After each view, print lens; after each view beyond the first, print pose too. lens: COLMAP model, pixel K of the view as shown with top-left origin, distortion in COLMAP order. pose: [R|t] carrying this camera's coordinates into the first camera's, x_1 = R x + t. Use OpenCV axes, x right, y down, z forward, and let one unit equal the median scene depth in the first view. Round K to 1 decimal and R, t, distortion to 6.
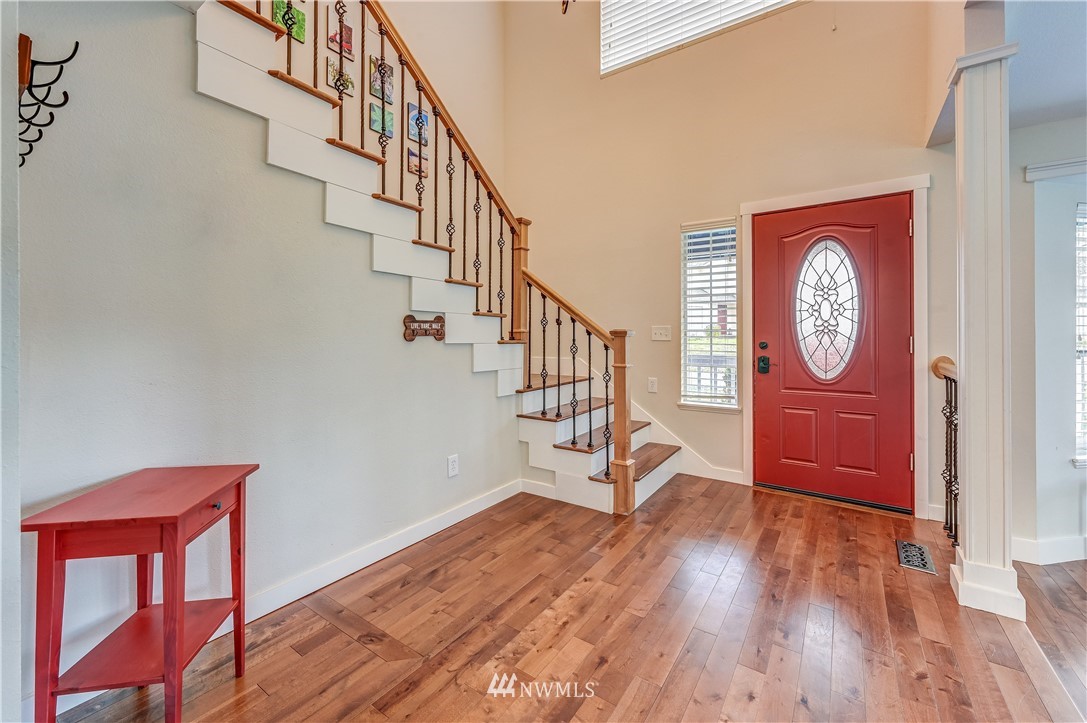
lens RADIAL K [[435.1, 0, 545.3], [0, 435.1, 335.7], [0, 0, 1]] dist [-0.002302, -0.000139]
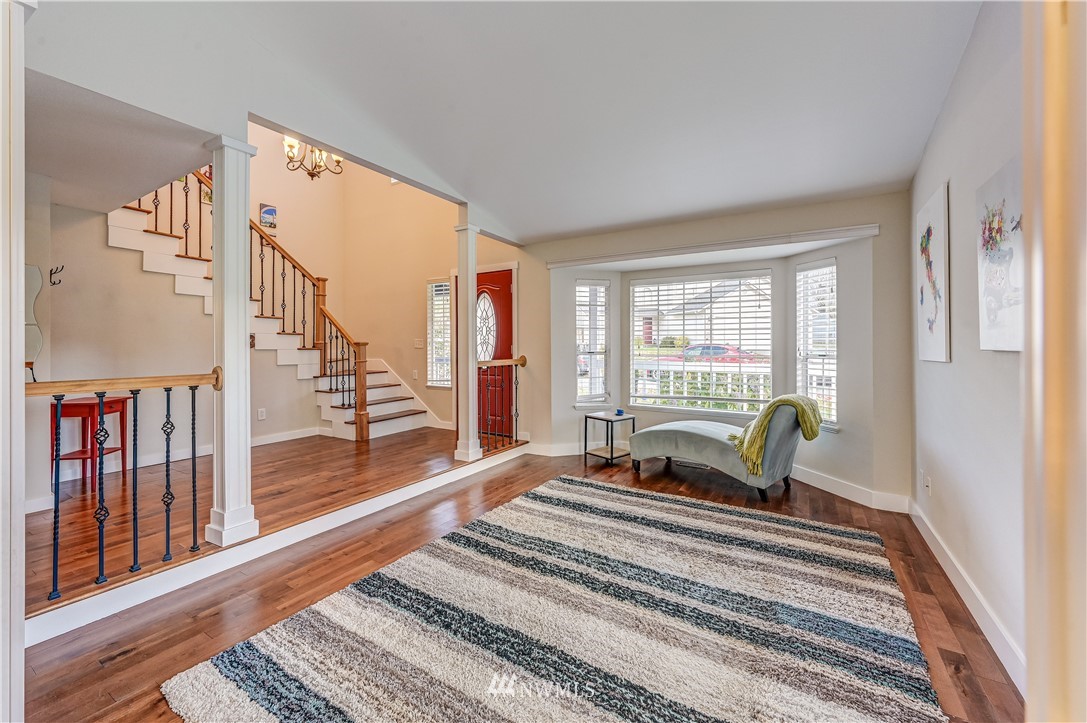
lens RADIAL K [[434.2, 0, 545.0], [0, 434.2, 345.9], [0, 0, 1]] dist [-0.000898, -0.000175]
pose [[0.998064, -0.002800, 0.062129, 0.784589], [0.002834, 0.999996, -0.000466, 0.005920], [-0.062127, 0.000641, 0.998068, -0.835692]]
